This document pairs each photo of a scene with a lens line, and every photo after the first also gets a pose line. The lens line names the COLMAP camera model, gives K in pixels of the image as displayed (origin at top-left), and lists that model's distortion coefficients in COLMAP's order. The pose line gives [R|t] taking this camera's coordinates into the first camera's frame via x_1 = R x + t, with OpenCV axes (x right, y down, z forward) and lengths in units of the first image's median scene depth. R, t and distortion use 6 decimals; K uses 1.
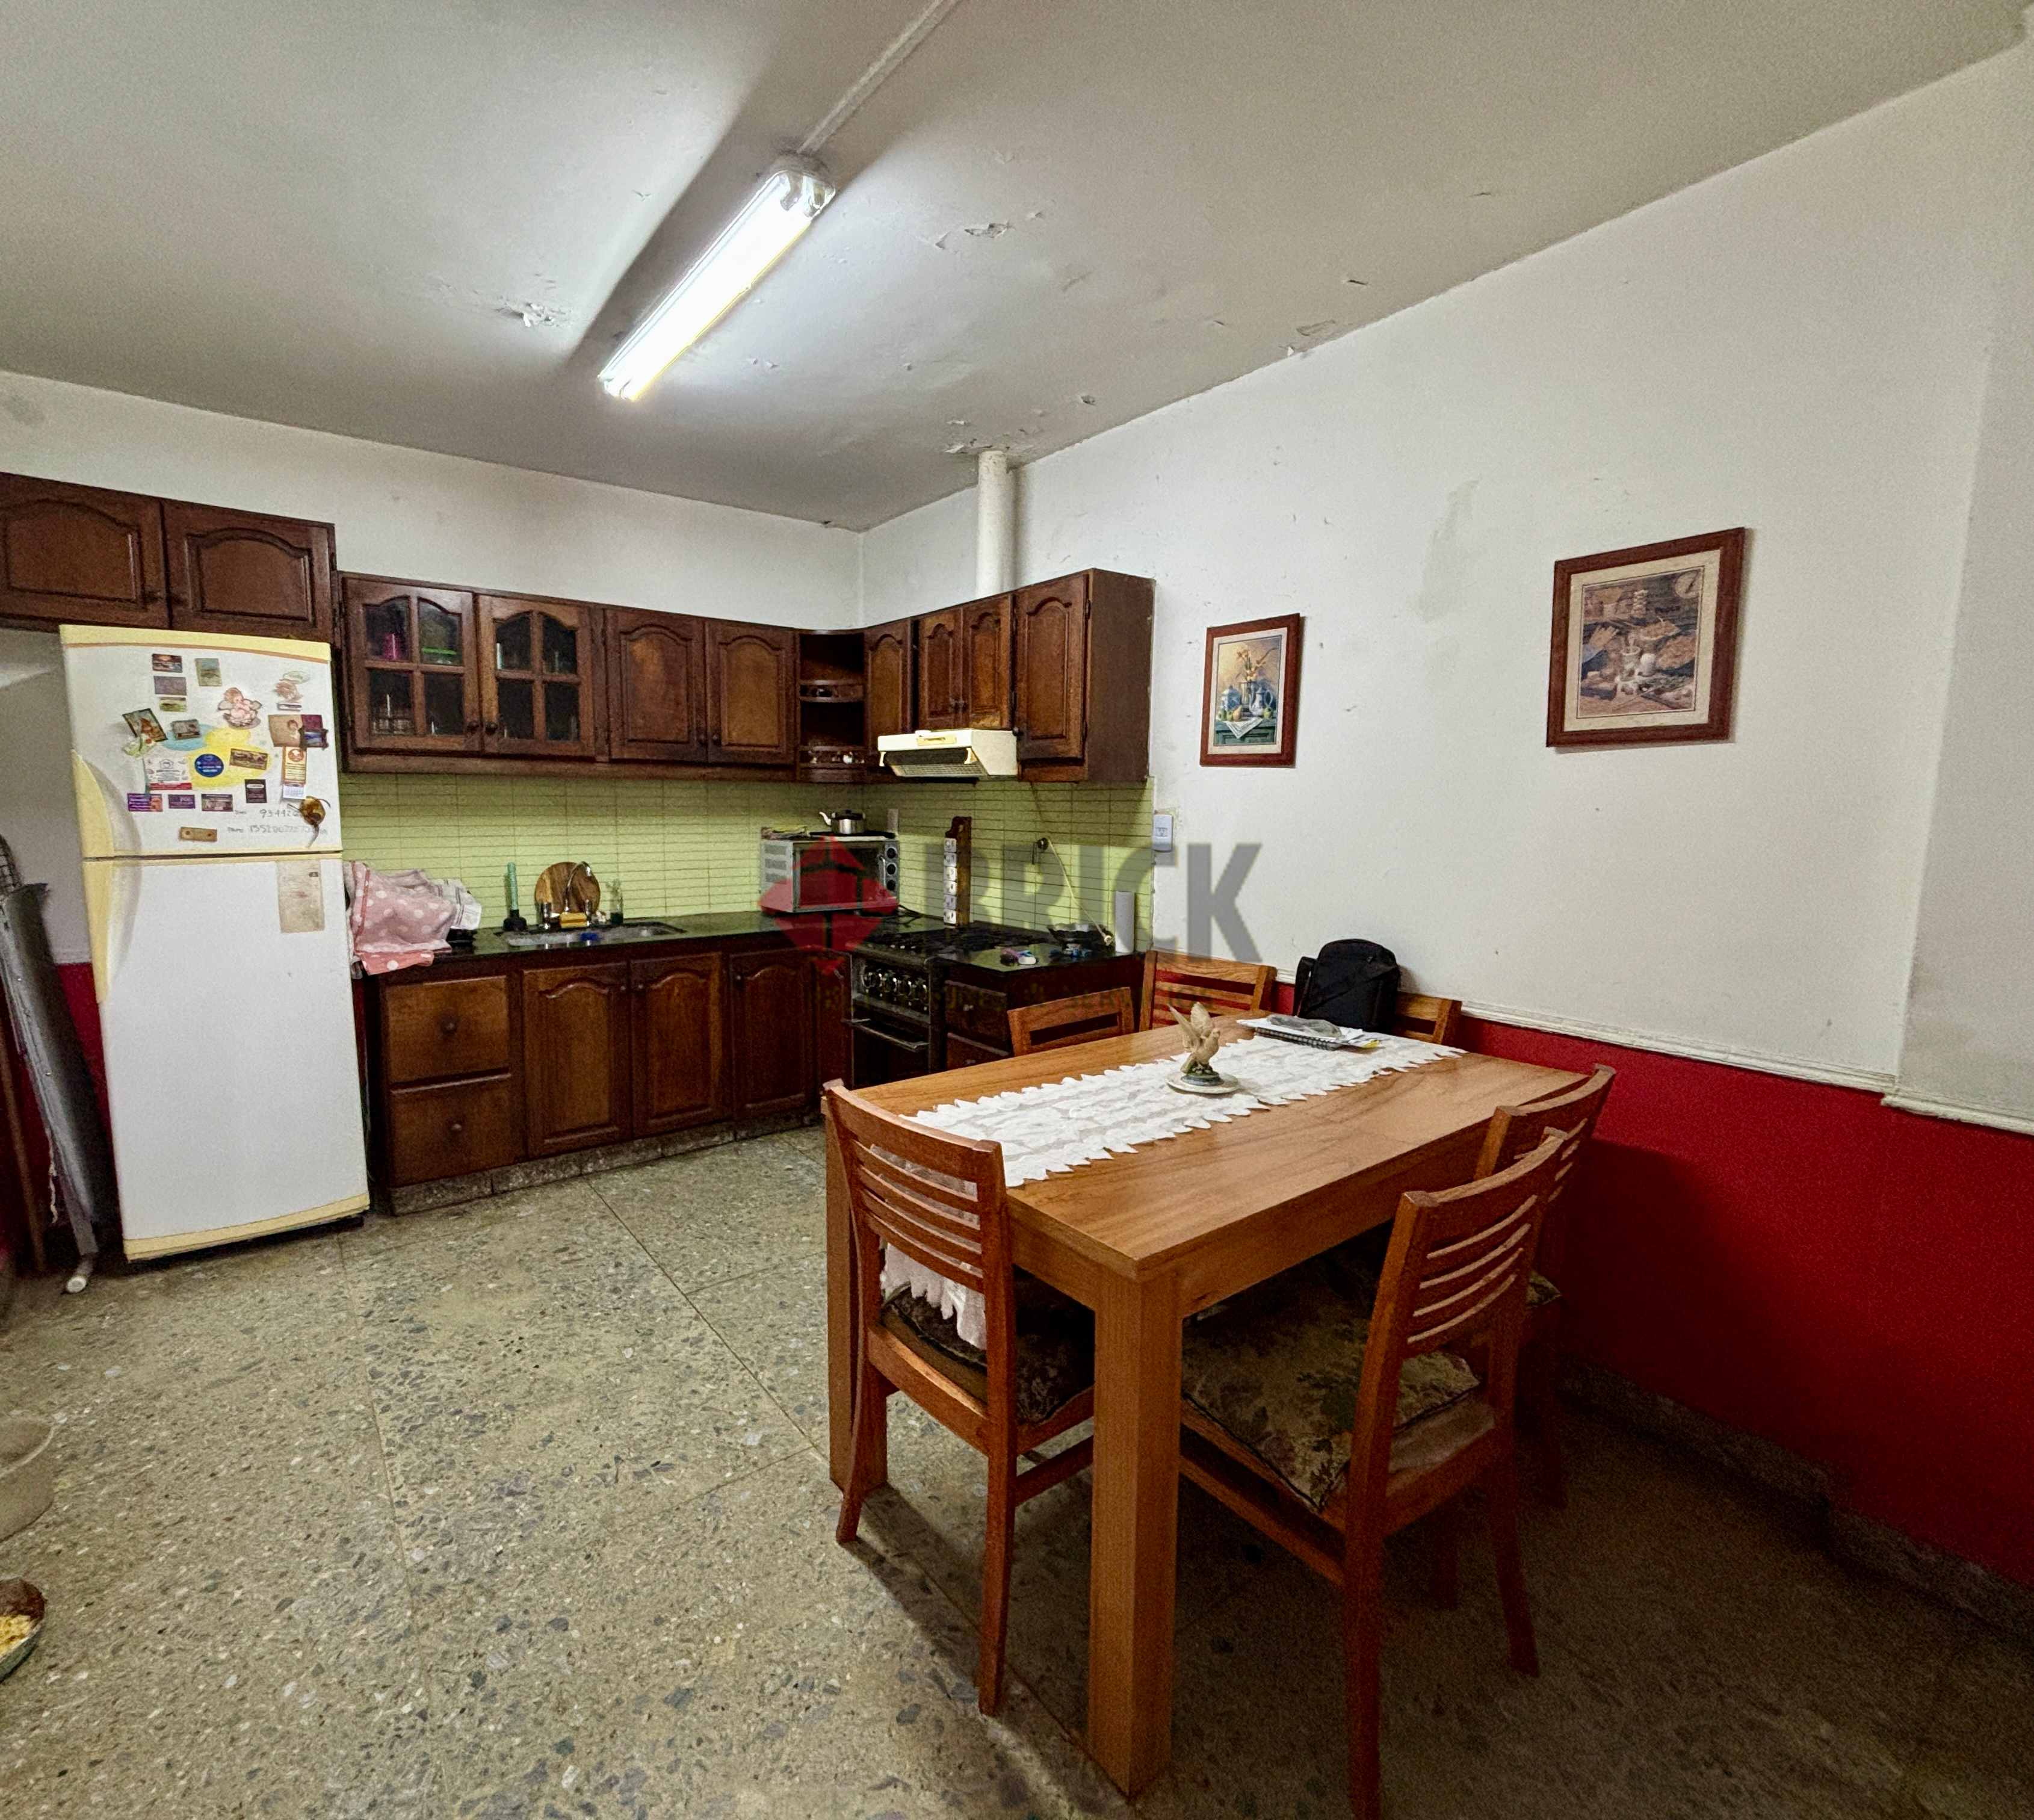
lens RADIAL K [[1012.7, 0, 1015.2], [0, 1012.7, 914.0], [0, 0, 1]] dist [-0.000919, -0.005499]
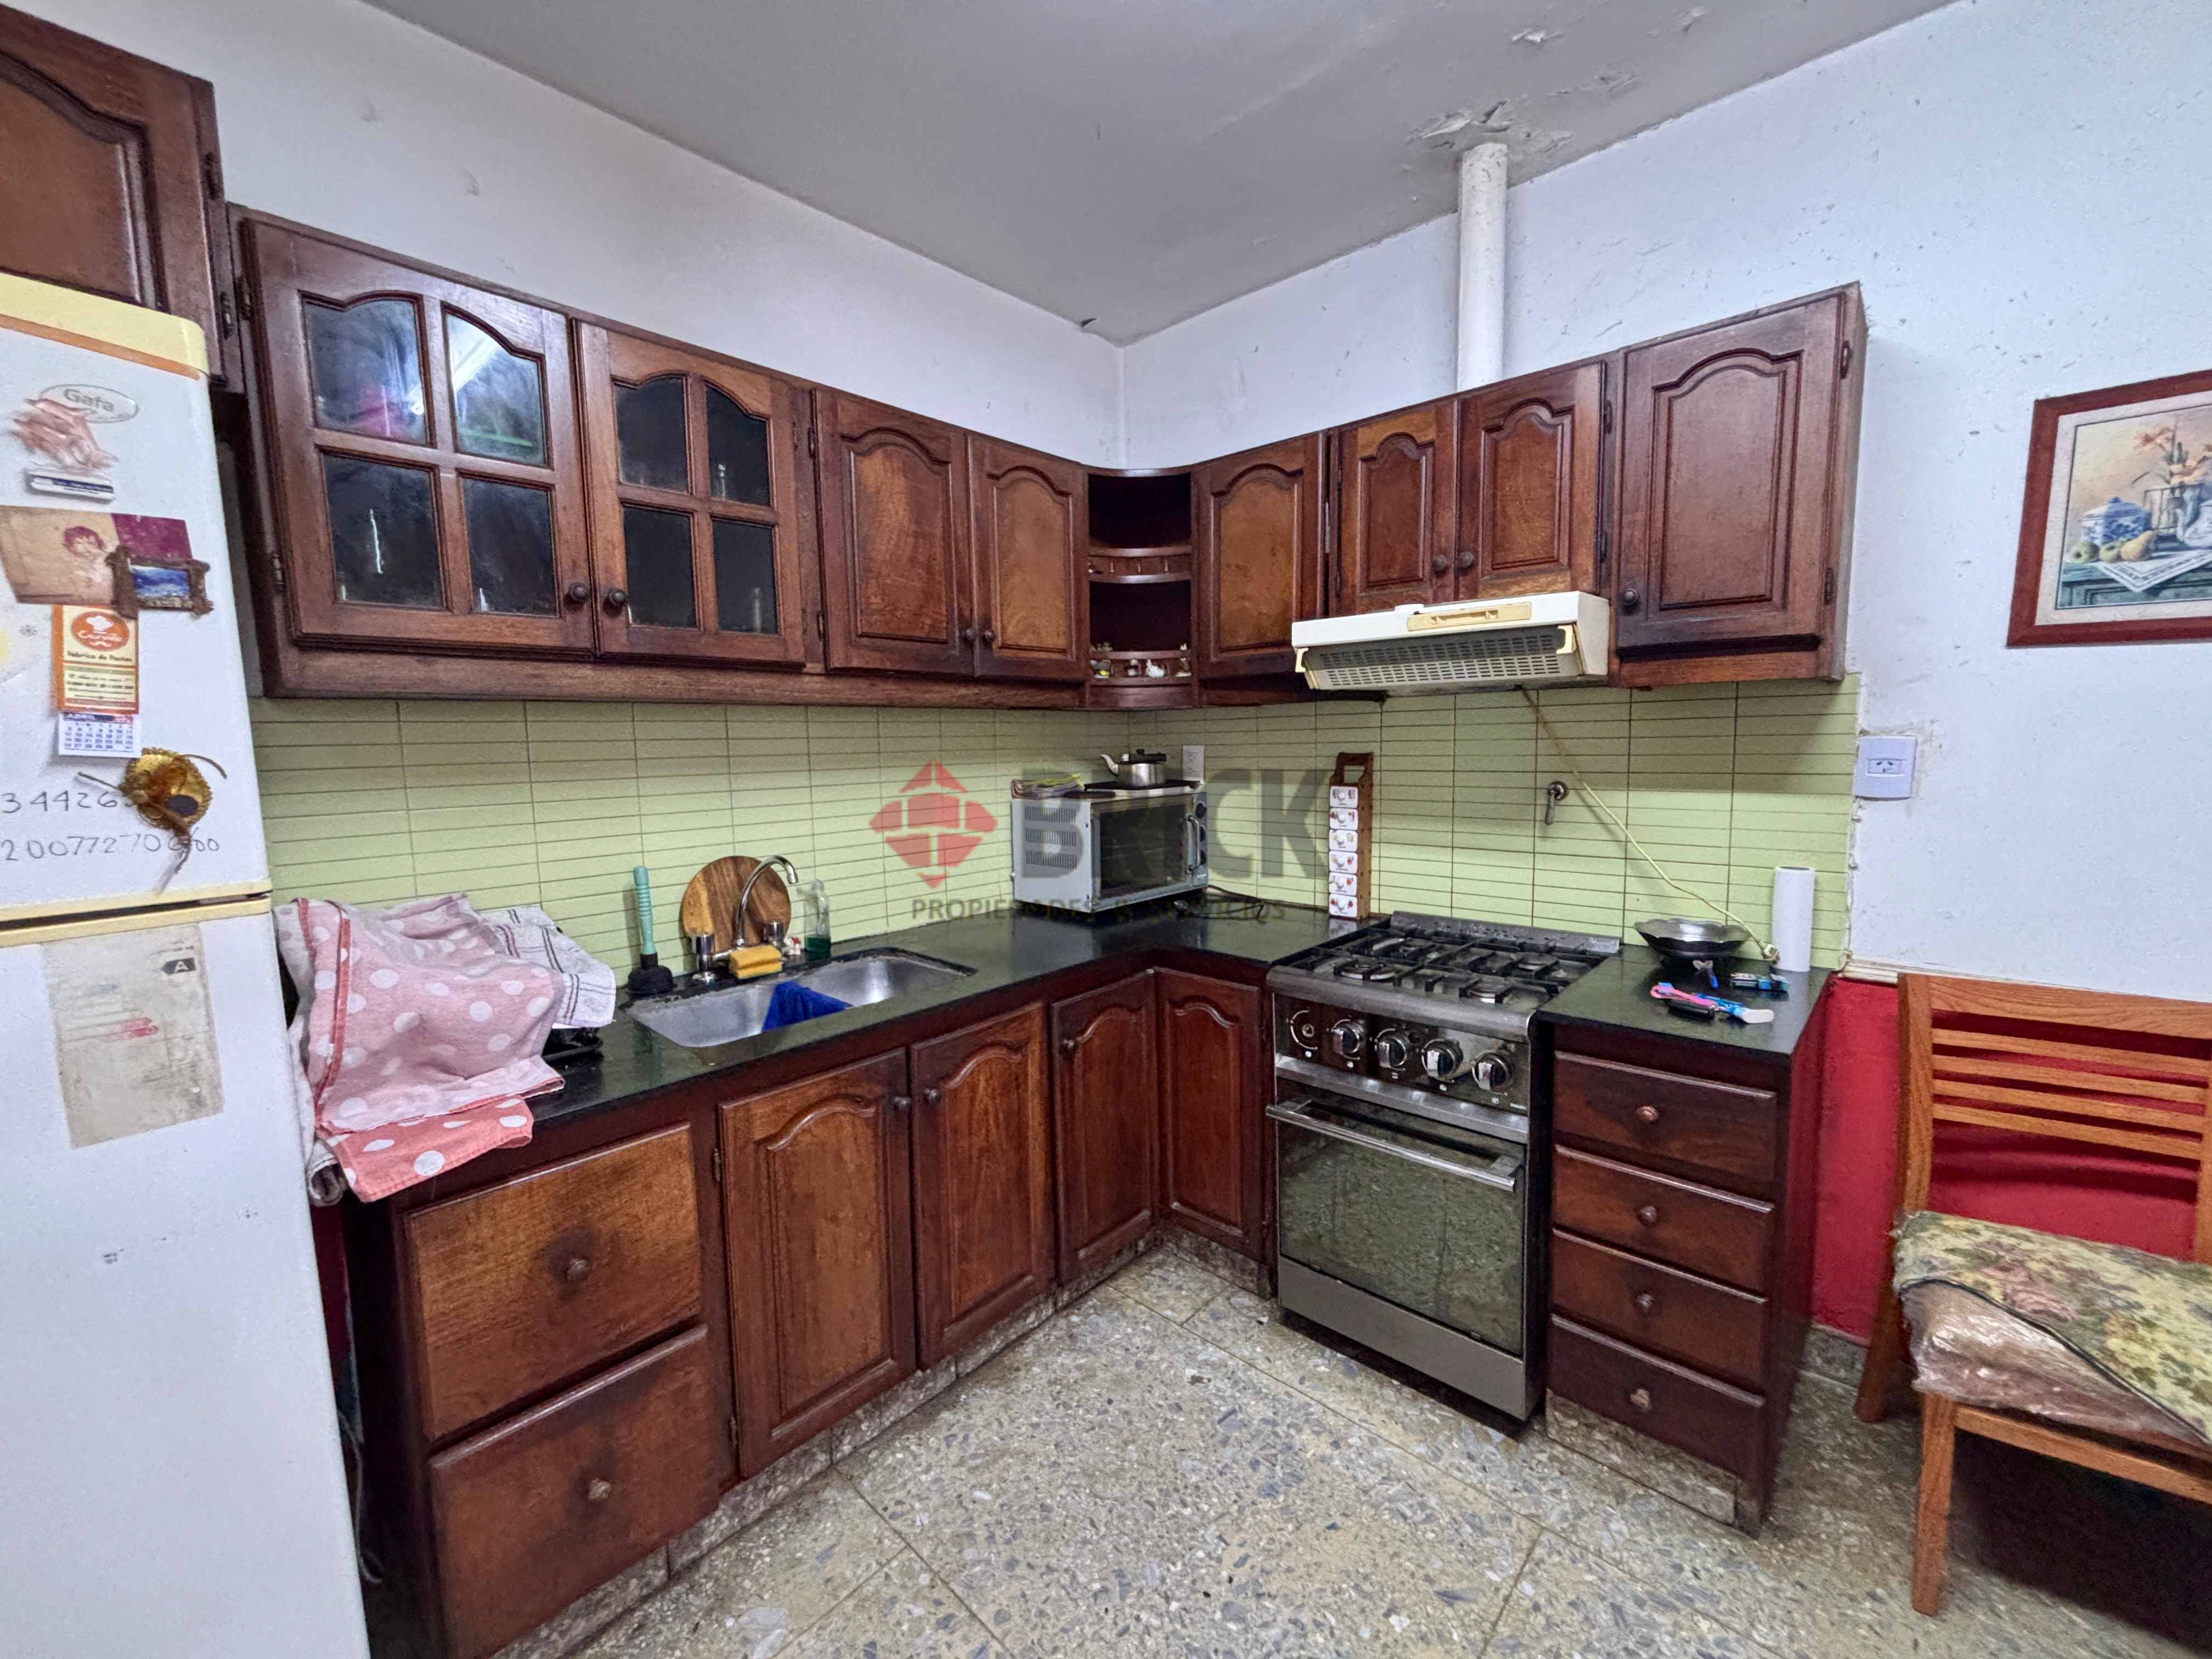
lens RADIAL K [[887.1, 0, 1125.5], [0, 887.1, 829.4], [0, 0, 1]] dist [-0.006391, 0.002159]
pose [[0.983209, -0.047612, 0.176160, -0.356744], [0.049600, 0.998745, -0.006895, -0.059015], [-0.175610, 0.015517, 0.984337, 0.540512]]
